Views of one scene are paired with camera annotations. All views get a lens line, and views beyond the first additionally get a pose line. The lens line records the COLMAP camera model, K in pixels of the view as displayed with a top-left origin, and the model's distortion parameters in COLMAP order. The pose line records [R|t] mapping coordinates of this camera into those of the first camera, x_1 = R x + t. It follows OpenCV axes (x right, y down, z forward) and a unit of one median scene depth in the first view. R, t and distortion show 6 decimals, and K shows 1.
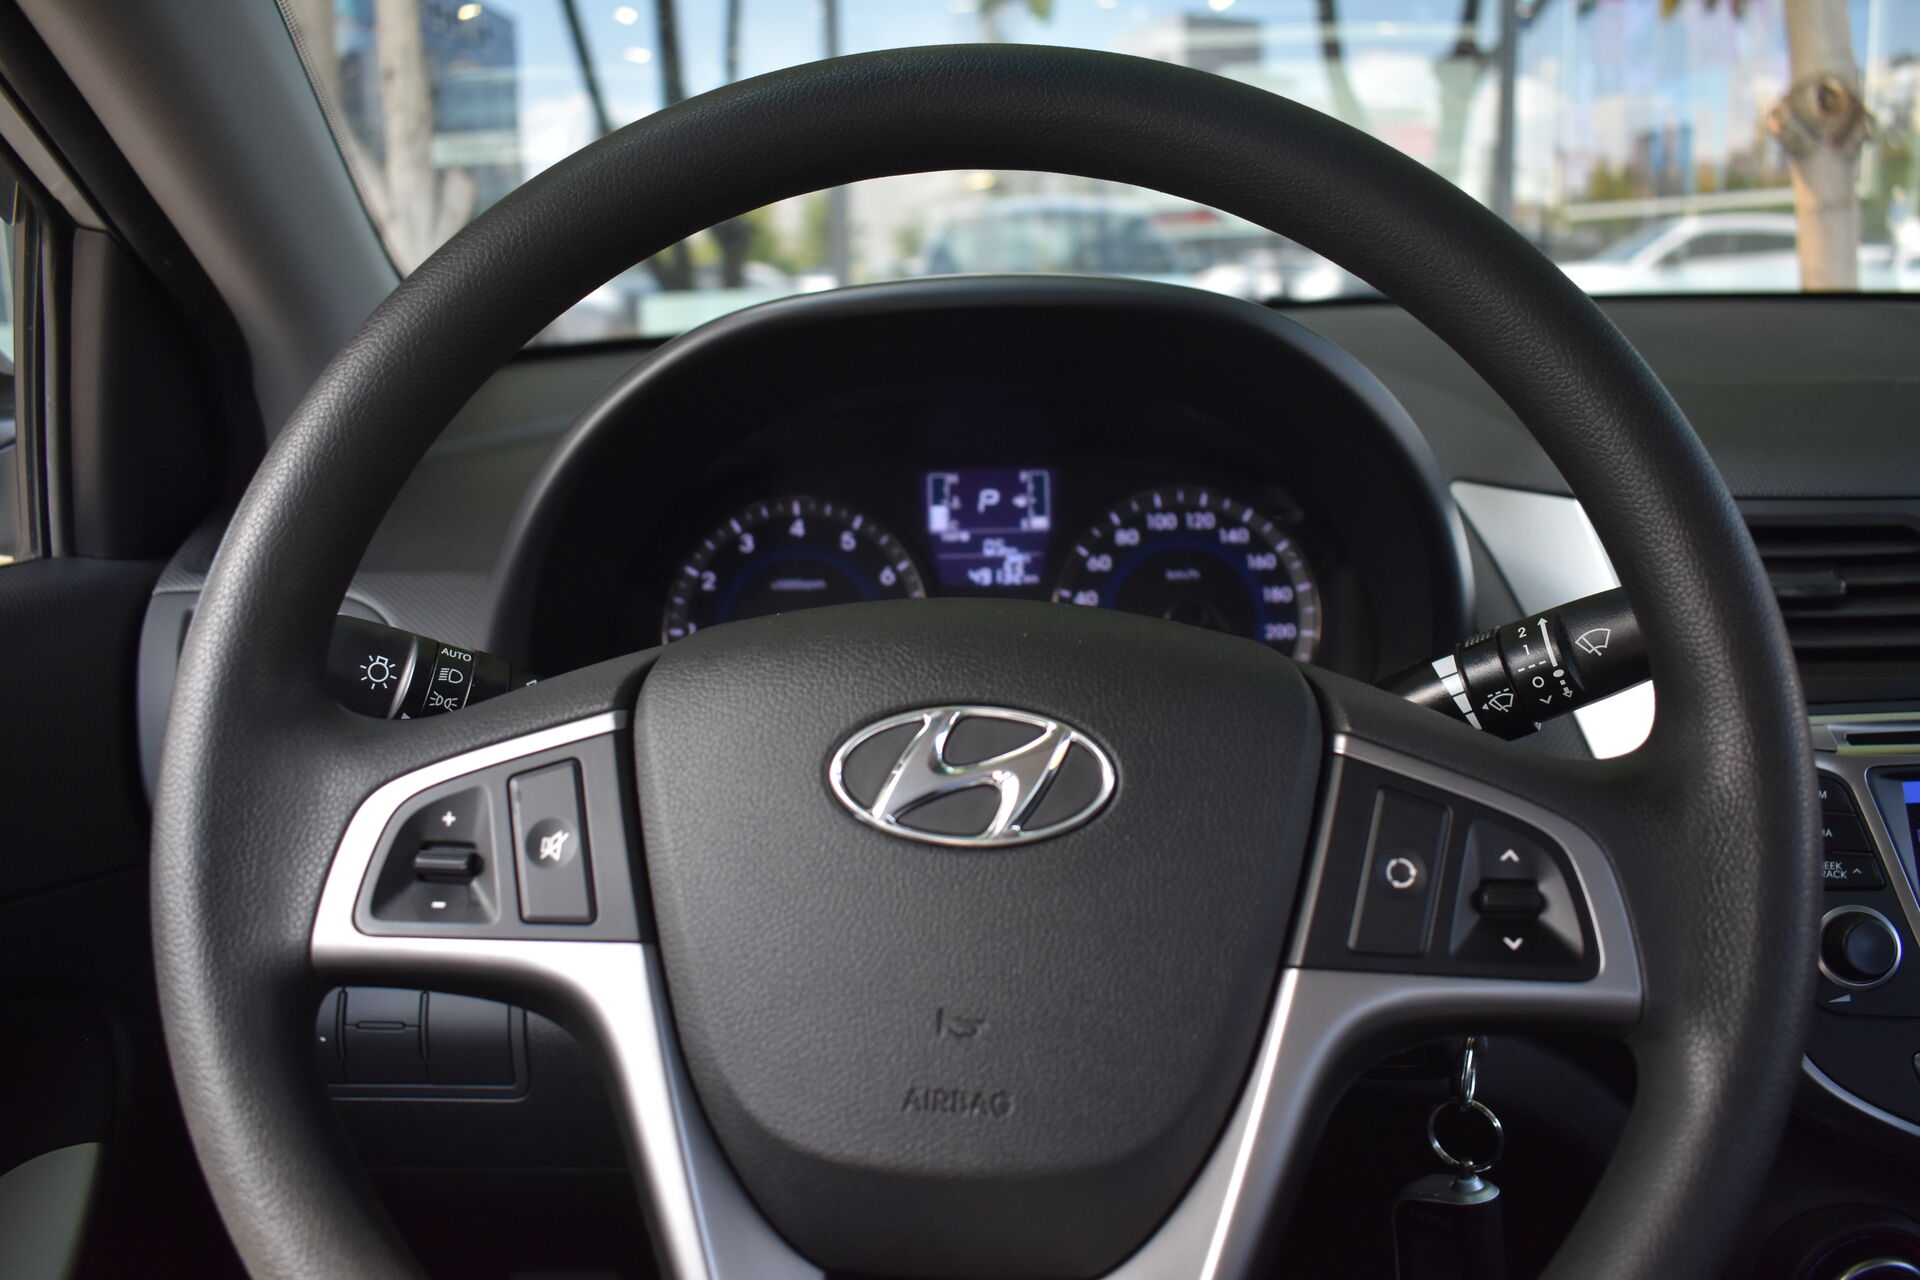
lens RADIAL K [[1665.3, 0, 960.9], [0, 1665.3, 614.3], [0, 0, 1]] dist [-0.012405, -0.235789]
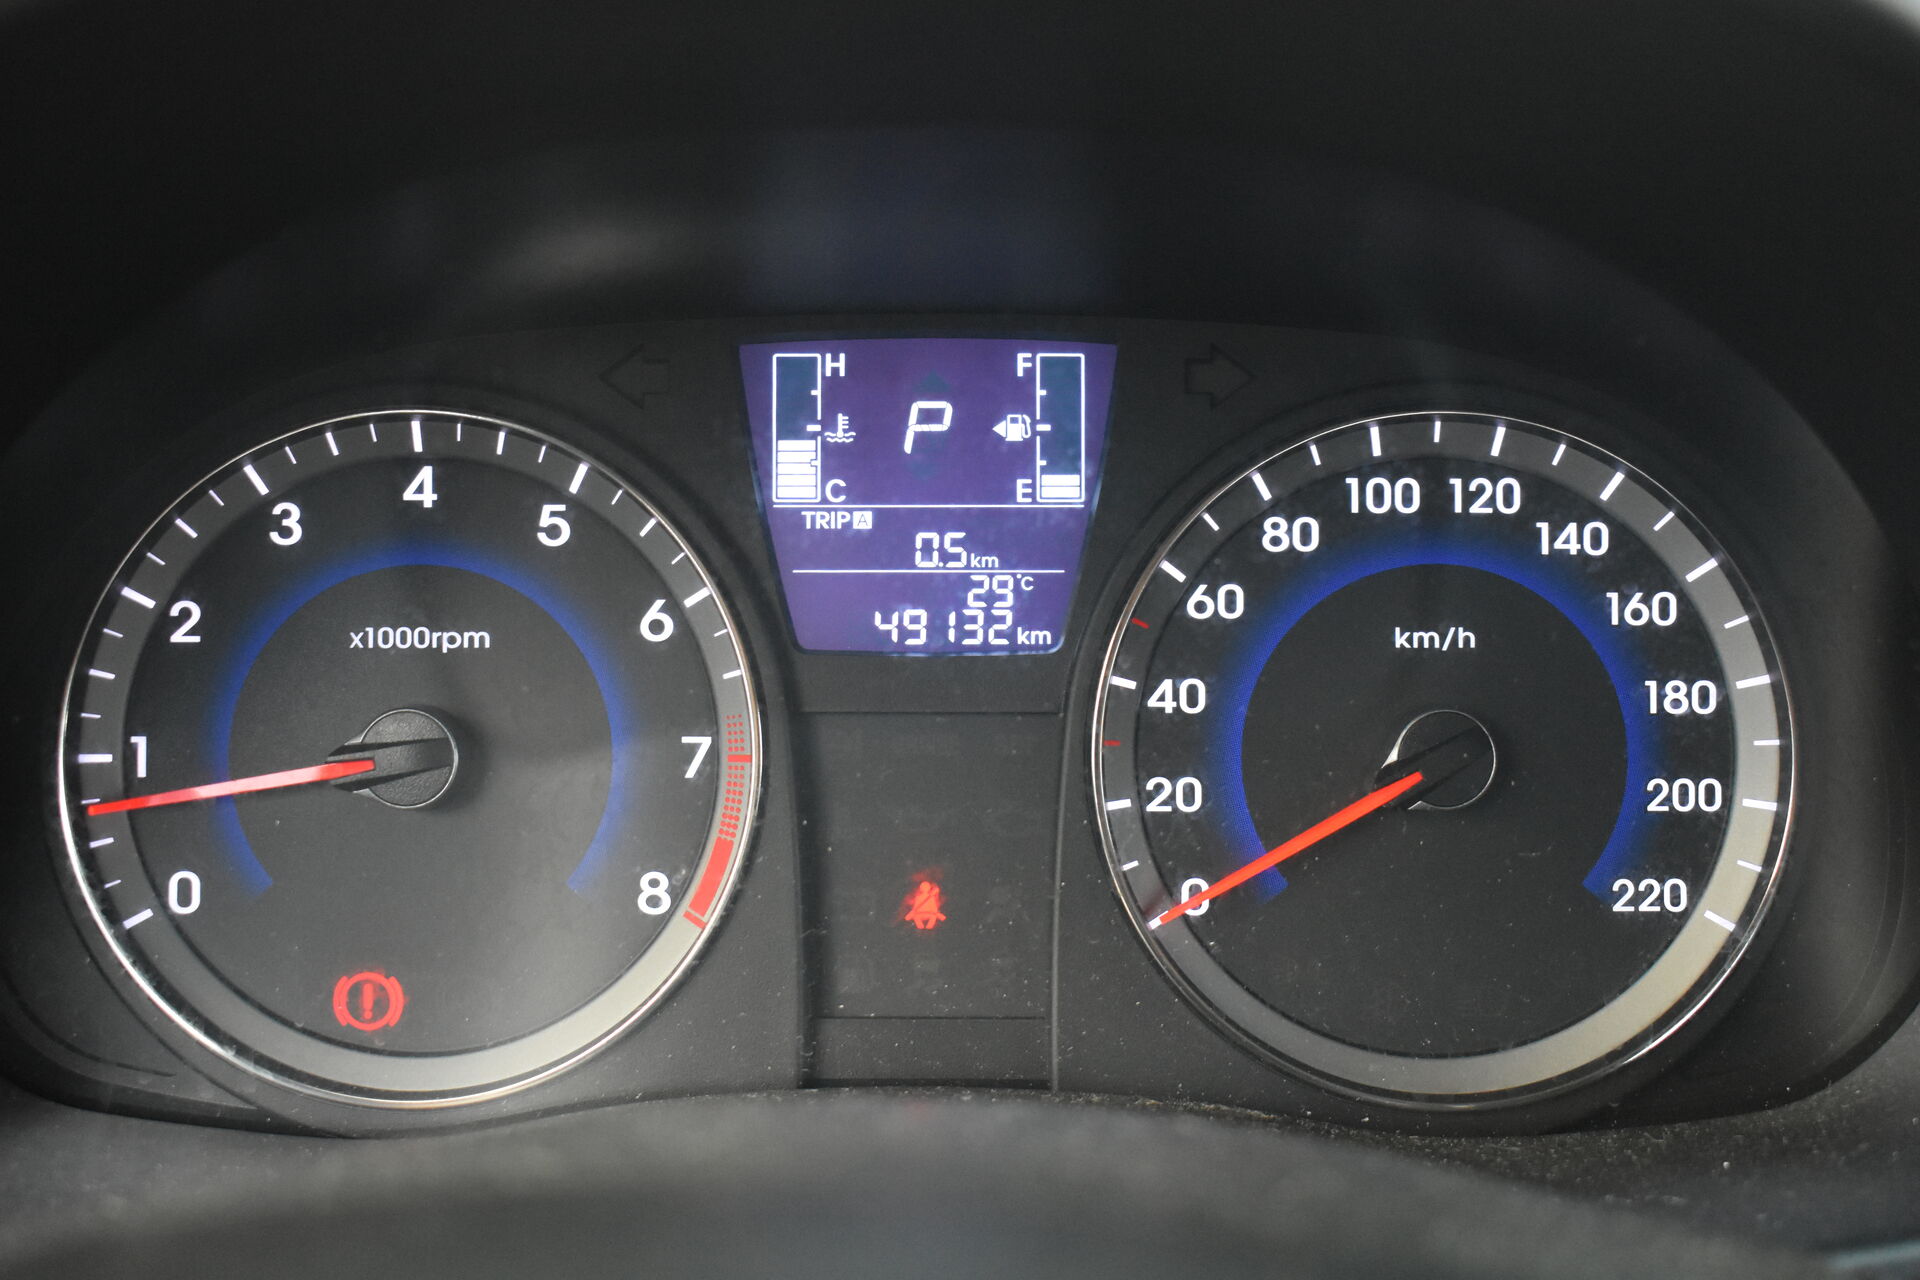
lens RADIAL K [[2459.8, 0, 960.0], [0, 2459.8, 640.0], [0, 0, 1]] dist [-0.045635, -0.076468]
pose [[0.999589, 0.023877, 0.015888, 0.016326], [-0.025208, 0.995658, 0.089611, -0.070729], [-0.013679, -0.089974, 0.995850, 0.442892]]
